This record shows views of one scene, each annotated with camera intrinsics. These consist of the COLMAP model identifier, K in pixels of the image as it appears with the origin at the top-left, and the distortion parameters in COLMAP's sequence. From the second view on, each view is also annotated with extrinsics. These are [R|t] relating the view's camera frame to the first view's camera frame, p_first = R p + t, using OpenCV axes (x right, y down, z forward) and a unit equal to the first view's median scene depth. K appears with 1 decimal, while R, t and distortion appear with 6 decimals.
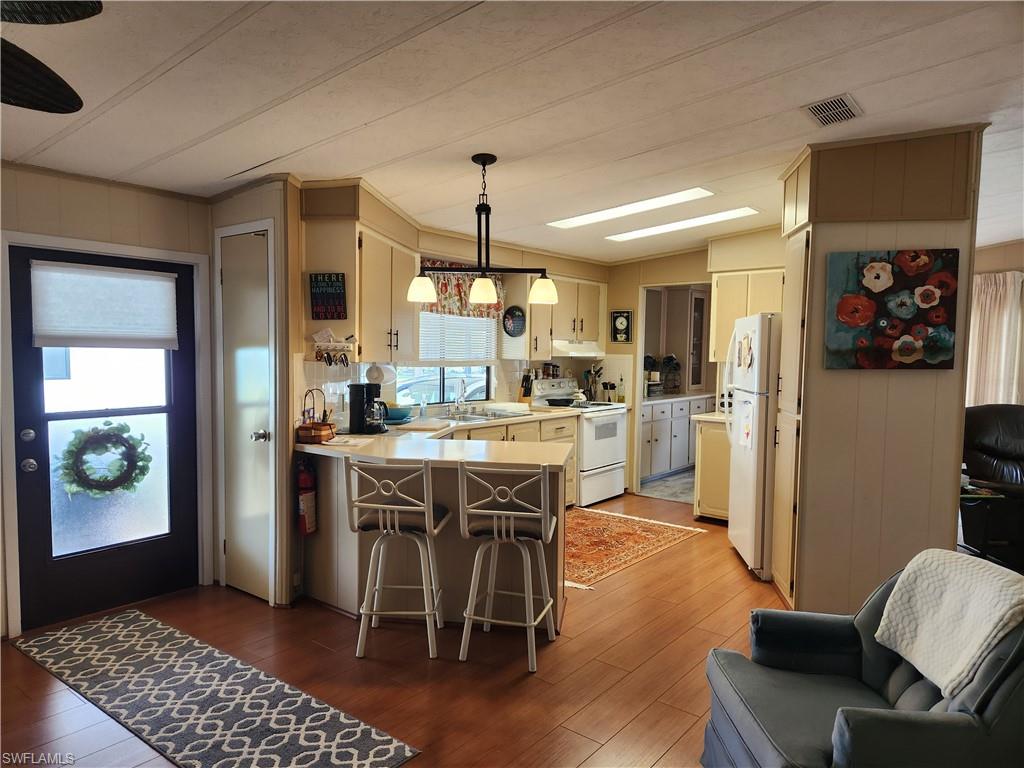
lens RADIAL K [[687.6, 0, 510.1], [0, 687.6, 389.9], [0, 0, 1]] dist [0.078895, -0.002417]
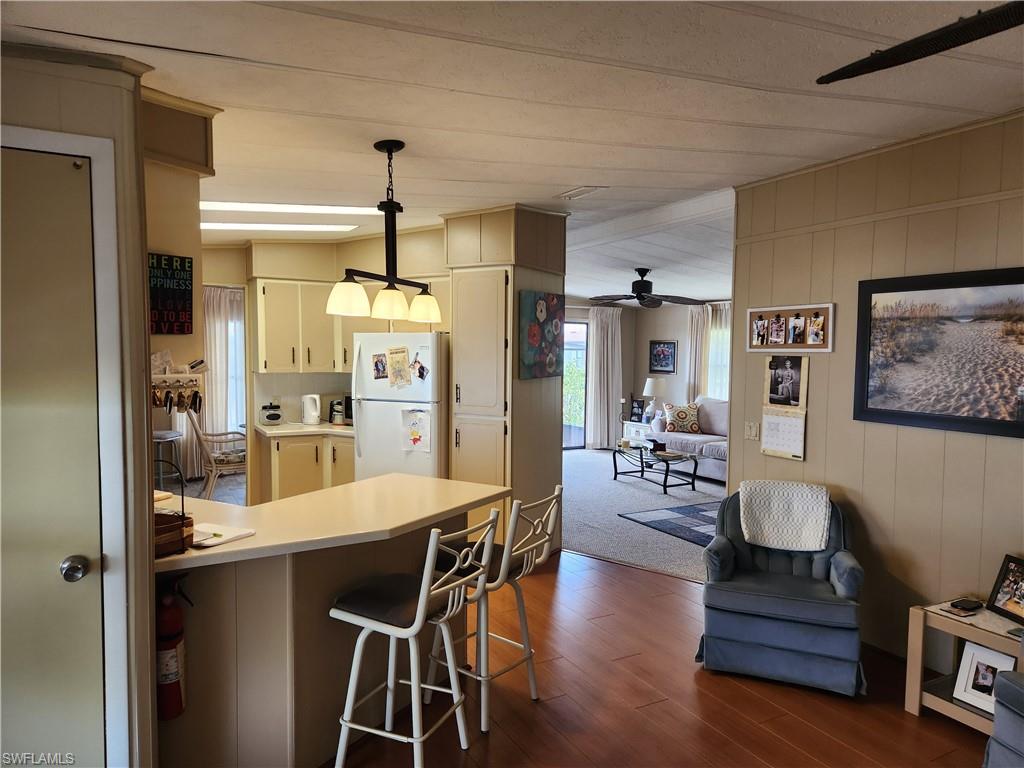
lens RADIAL K [[687.6, 0, 510.8], [0, 687.6, 386.0], [0, 0, 1]] dist [0.078895, -0.002417]
pose [[0.379247, -0.057671, 0.923496, -0.747849], [0.051688, 0.997818, 0.041086, -0.072535], [-0.923851, 0.032152, 0.381400, 0.546839]]
